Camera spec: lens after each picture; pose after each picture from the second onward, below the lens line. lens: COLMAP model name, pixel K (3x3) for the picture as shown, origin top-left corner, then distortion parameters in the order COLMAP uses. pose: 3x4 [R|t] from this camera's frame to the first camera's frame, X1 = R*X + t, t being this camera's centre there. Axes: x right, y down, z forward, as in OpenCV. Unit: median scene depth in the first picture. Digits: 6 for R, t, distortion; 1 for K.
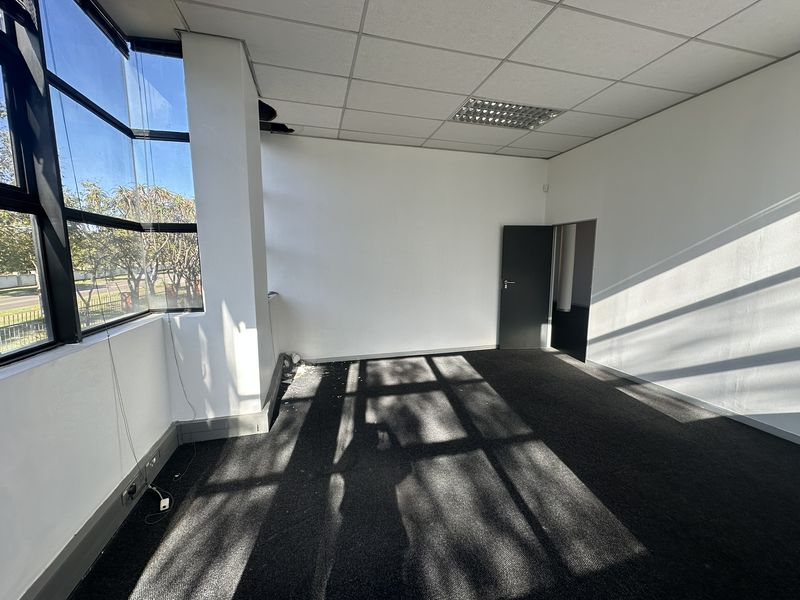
lens RADIAL K [[318.8, 0, 398.5], [0, 318.8, 300.7], [0, 0, 1]] dist [-0.001242, 0.000137]
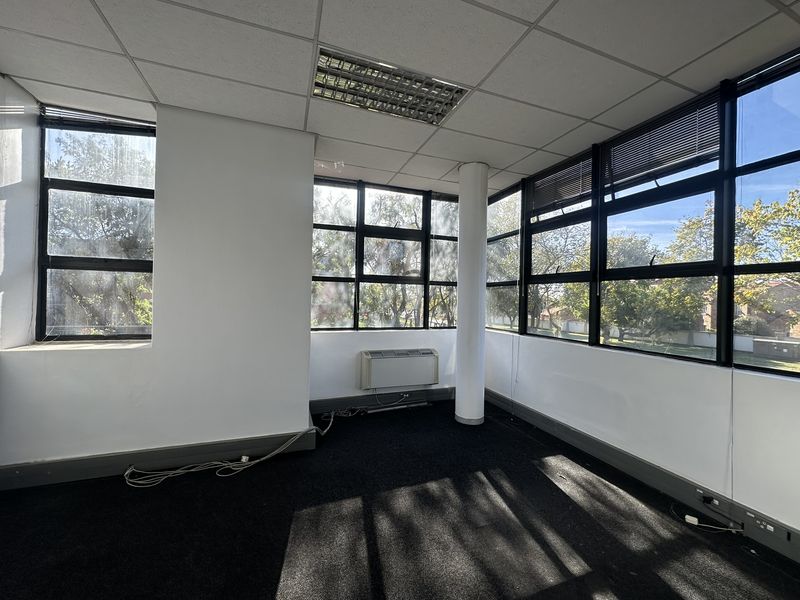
lens RADIAL K [[318.8, 0, 398.5], [0, 318.8, 300.7], [0, 0, 1]] dist [-0.001242, 0.000137]
pose [[-0.996334, -0.019799, -0.083221, 0.356788], [-0.030209, 0.991601, 0.125757, -0.210517], [0.080032, 0.127810, -0.988564, 1.656010]]
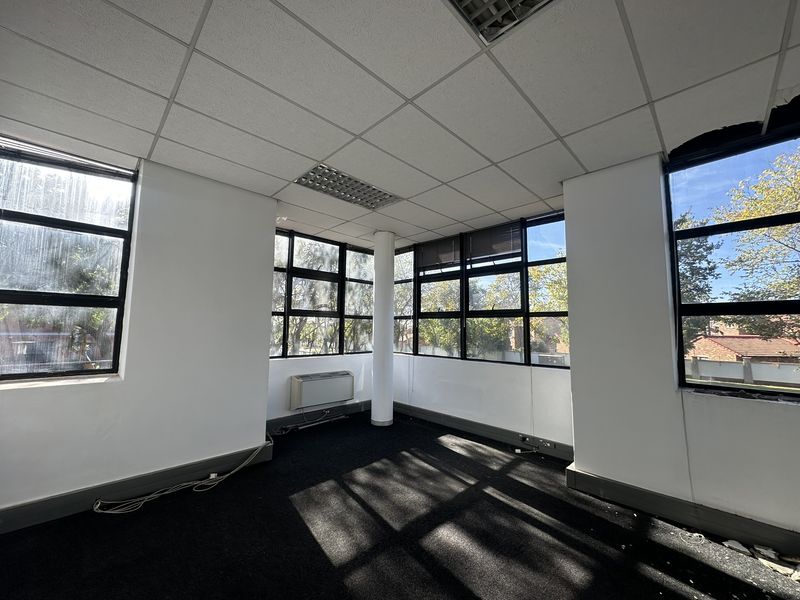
lens RADIAL K [[318.8, 0, 398.5], [0, 318.8, 300.7], [0, 0, 1]] dist [-0.001242, 0.000137]
pose [[-0.870980, -0.055268, -0.488200, 0.862396], [-0.073028, 0.997178, 0.017397, -0.273233], [0.485861, 0.050804, -0.872558, 2.034450]]
